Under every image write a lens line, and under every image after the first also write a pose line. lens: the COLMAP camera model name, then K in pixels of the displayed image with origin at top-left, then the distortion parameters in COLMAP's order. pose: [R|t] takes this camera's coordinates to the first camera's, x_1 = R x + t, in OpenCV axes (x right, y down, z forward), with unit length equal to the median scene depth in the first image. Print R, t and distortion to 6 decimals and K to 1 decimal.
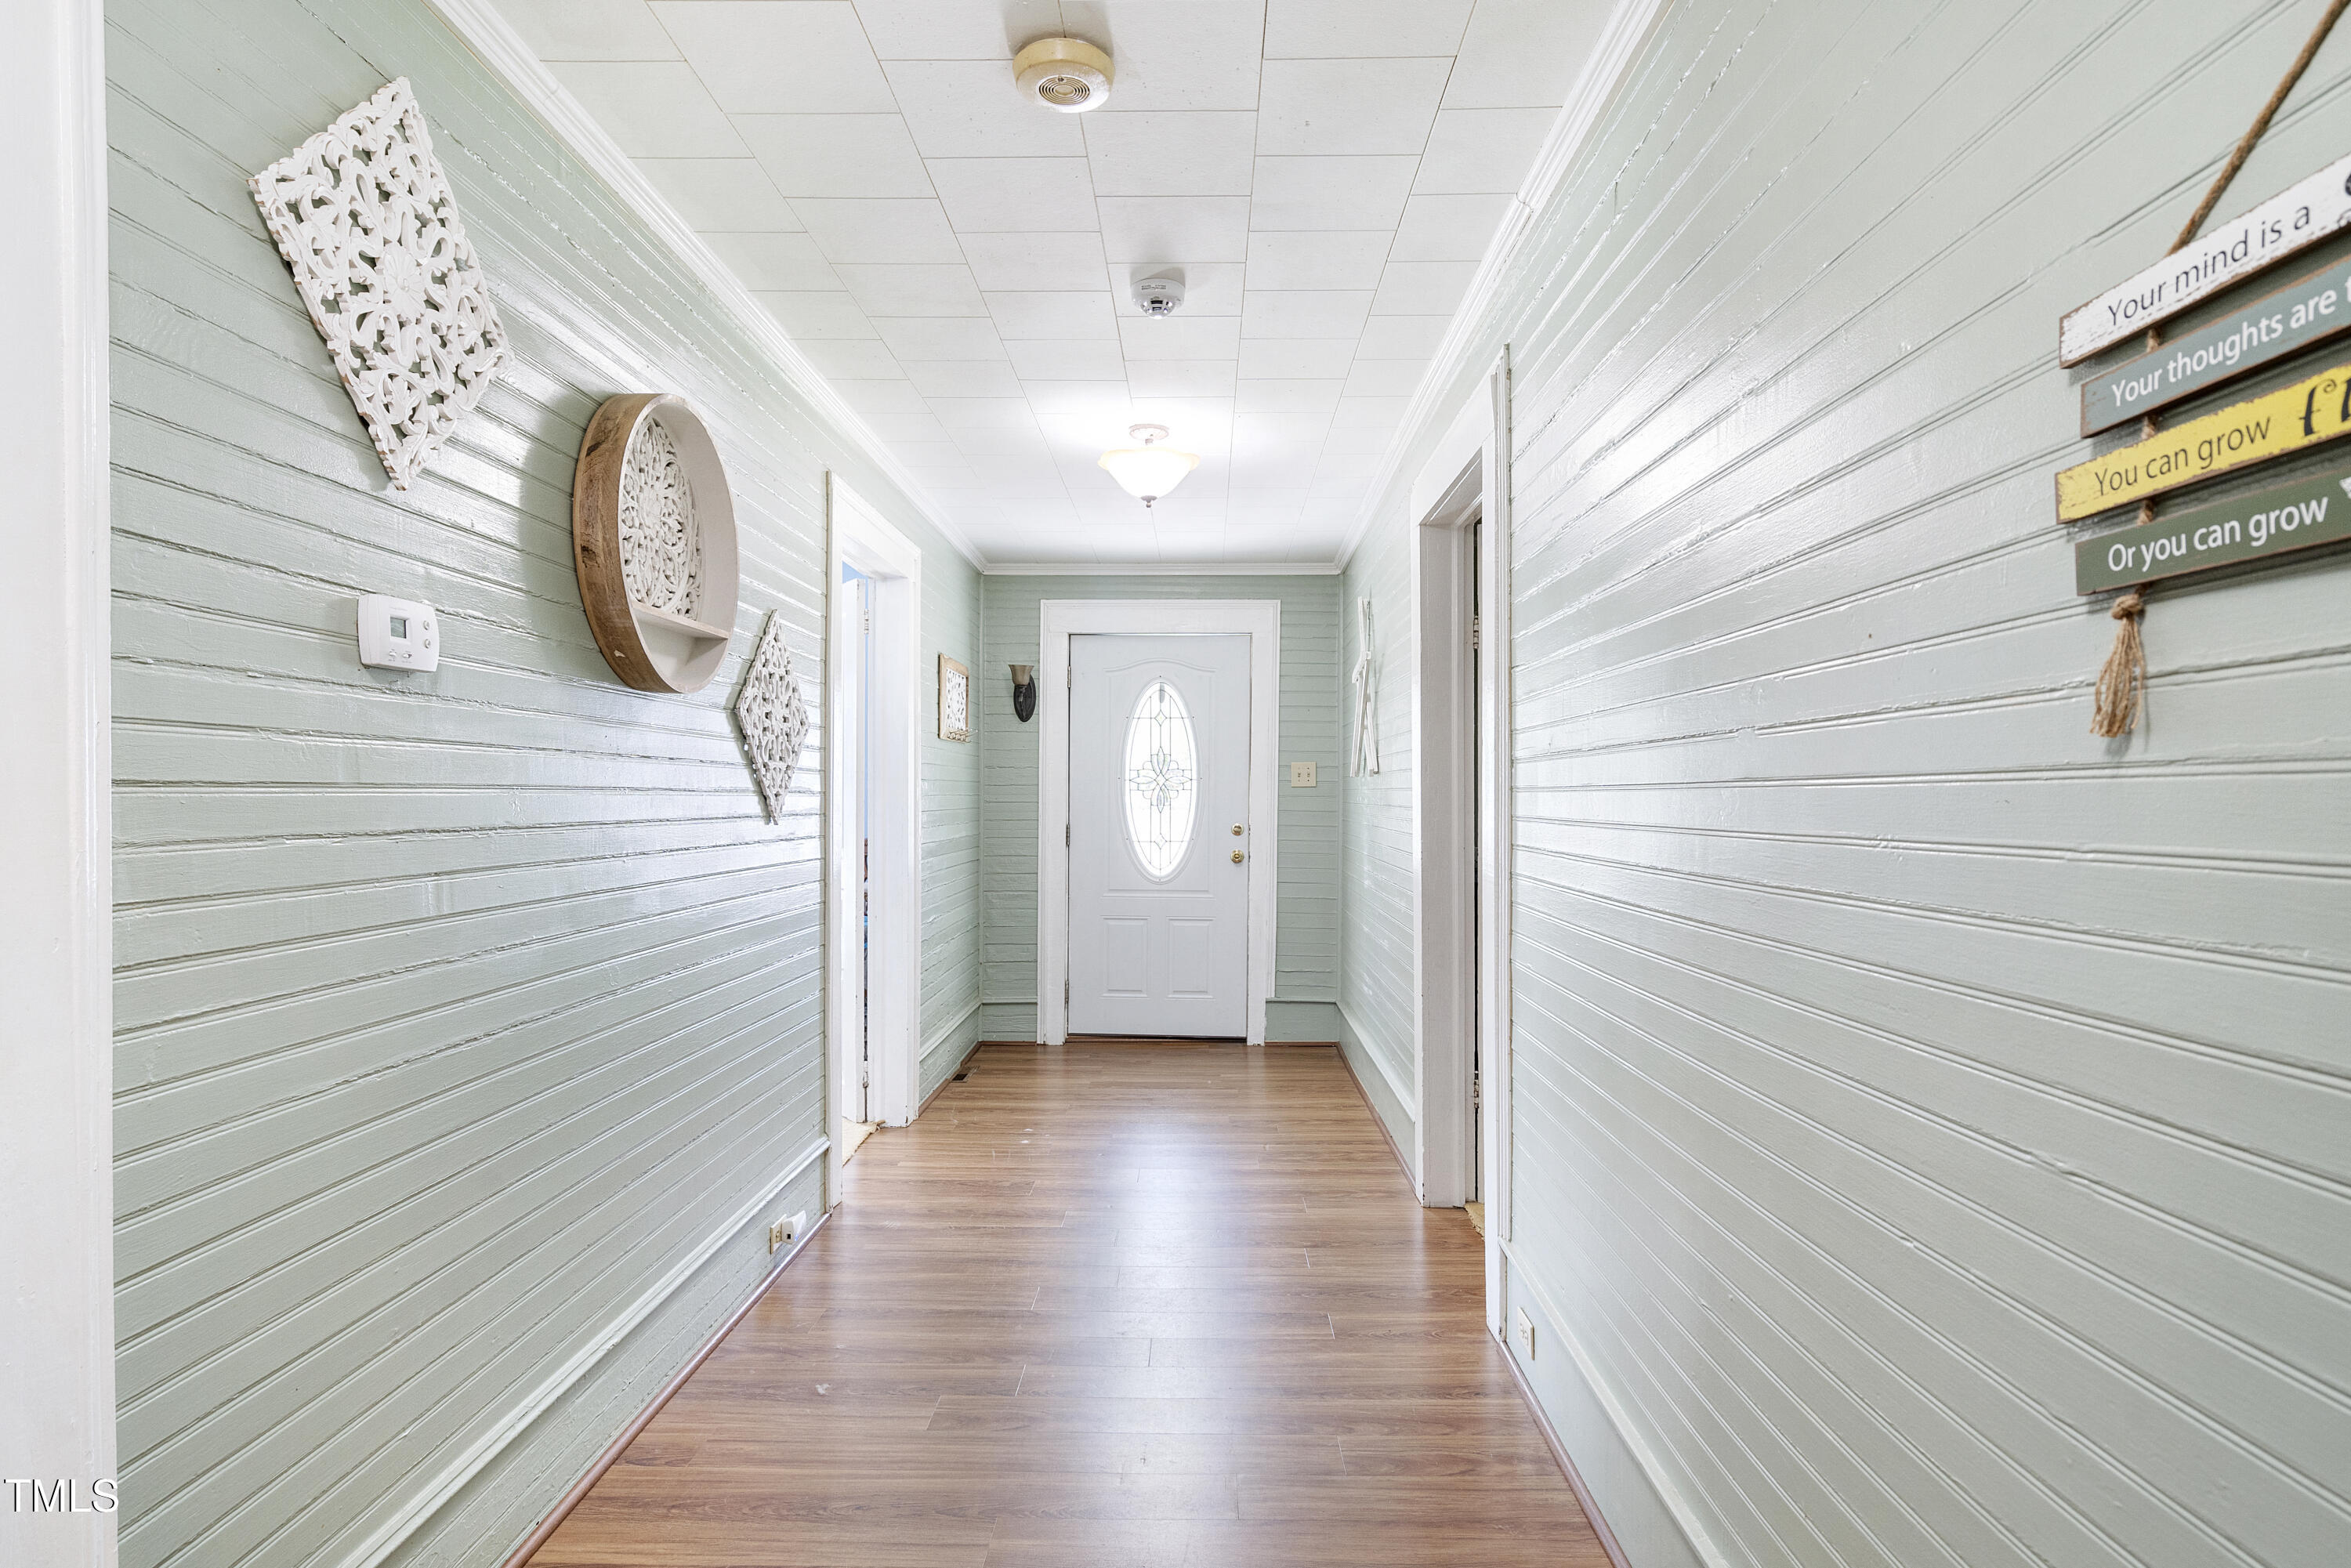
lens RADIAL K [[1261.7, 0, 1175.5], [0, 1261.7, 784.0], [0, 0, 1]] dist [0.000273, 0.000032]
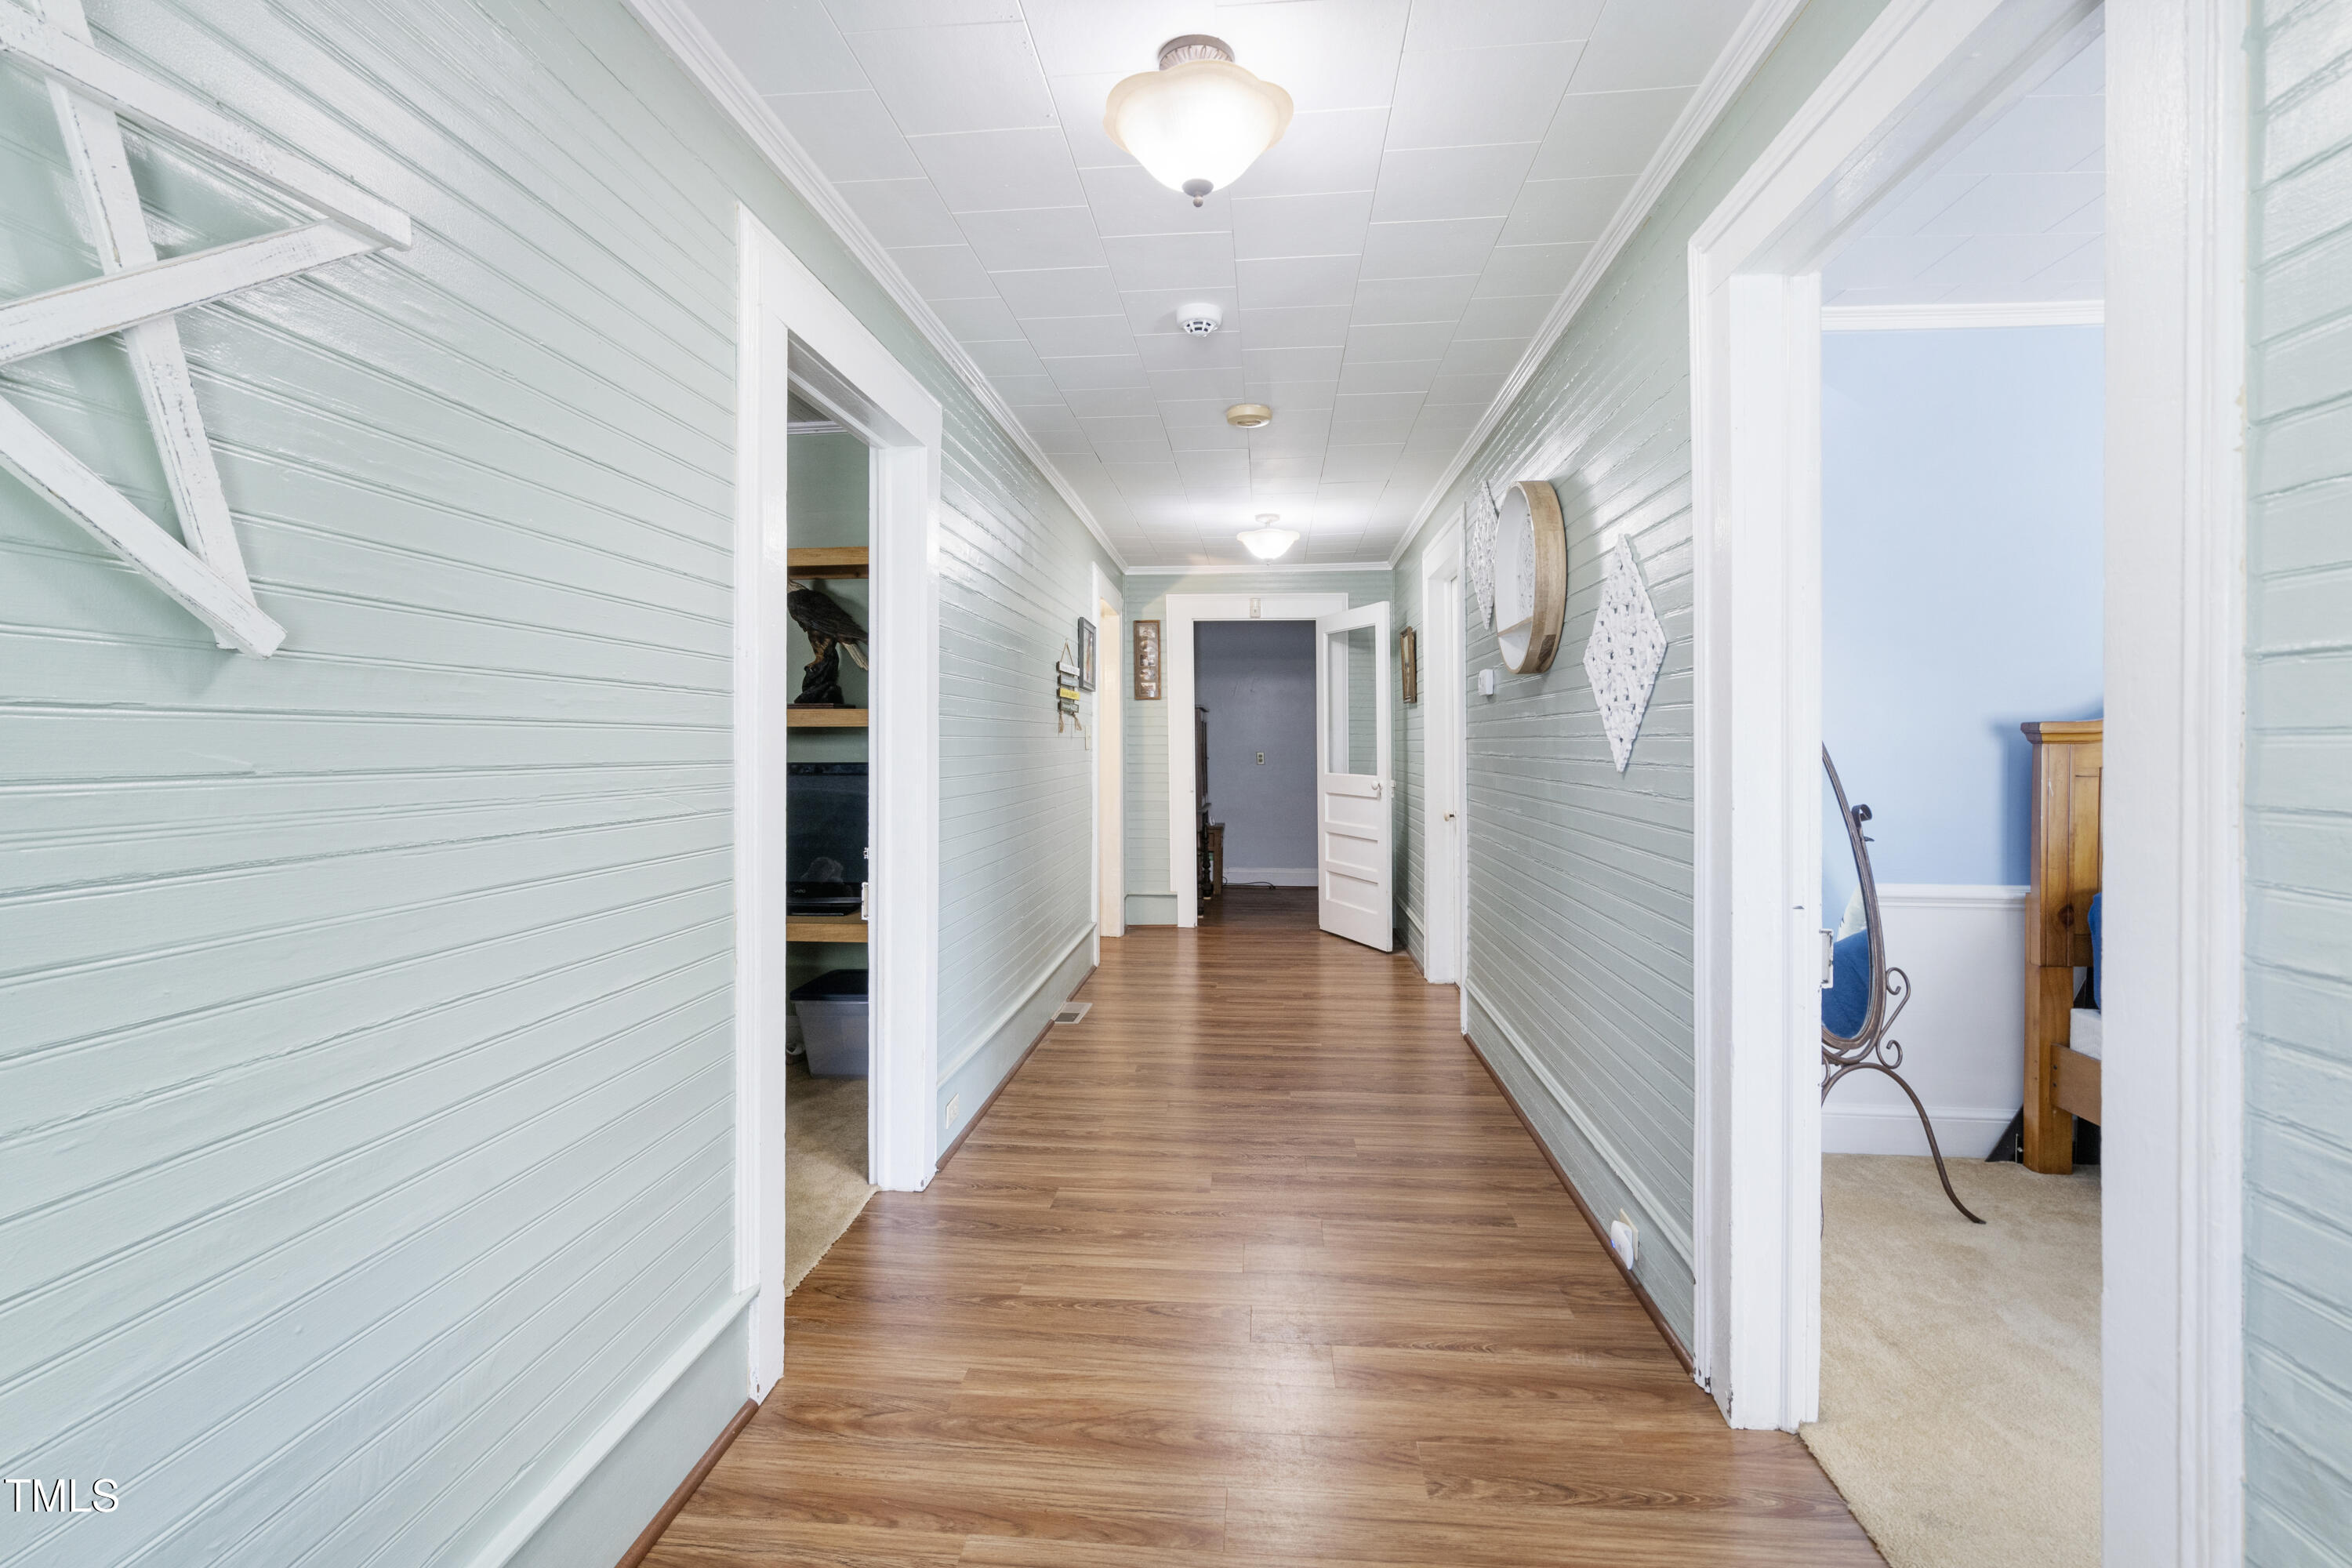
lens RADIAL K [[1086.3, 0, 1167.7], [0, 1086.3, 766.1], [0, 0, 1]] dist [-0.014958, 0.005042]
pose [[-0.997467, -0.003145, 0.071062, -0.050885], [-0.002489, 0.999953, 0.009320, 0.024123], [-0.071088, 0.009120, -0.997428, 2.011774]]
